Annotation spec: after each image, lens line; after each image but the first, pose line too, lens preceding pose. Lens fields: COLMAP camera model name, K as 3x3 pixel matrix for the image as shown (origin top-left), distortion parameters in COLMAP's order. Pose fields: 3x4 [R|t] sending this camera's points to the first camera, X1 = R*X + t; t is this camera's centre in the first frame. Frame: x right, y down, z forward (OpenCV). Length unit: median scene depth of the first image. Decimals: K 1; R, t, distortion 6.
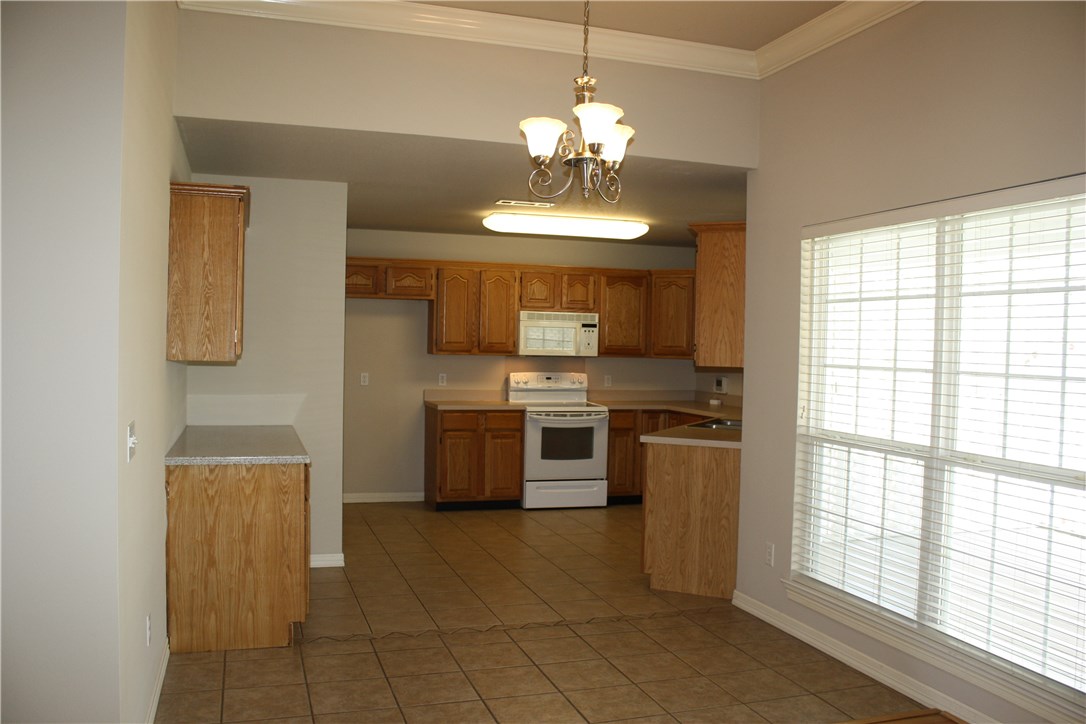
lens RADIAL K [[910.9, 0, 540.7], [0, 910.9, 361.5], [0, 0, 1]] dist [-0.166746, 0.144781]
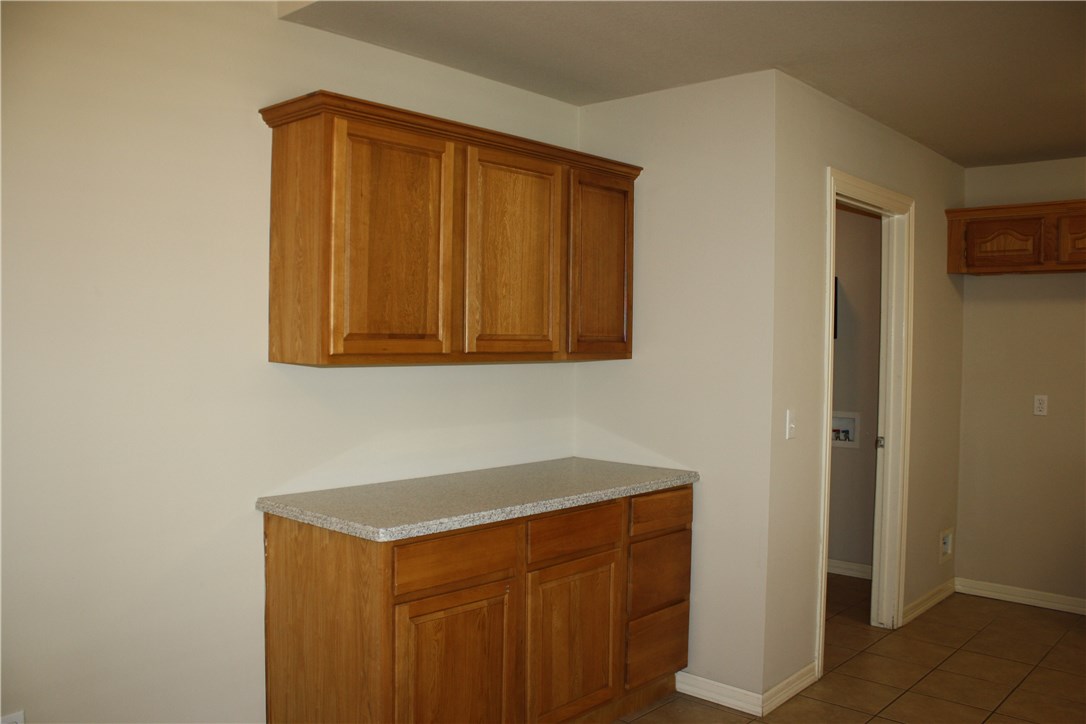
lens RADIAL K [[910.9, 0, 540.7], [0, 910.9, 361.5], [0, 0, 1]] dist [-0.166746, 0.144781]
pose [[0.491429, 0.009997, -0.870860, 0.153313], [-0.020613, 0.999788, -0.000156, -0.003216], [0.870674, 0.018028, 0.491531, 0.413186]]
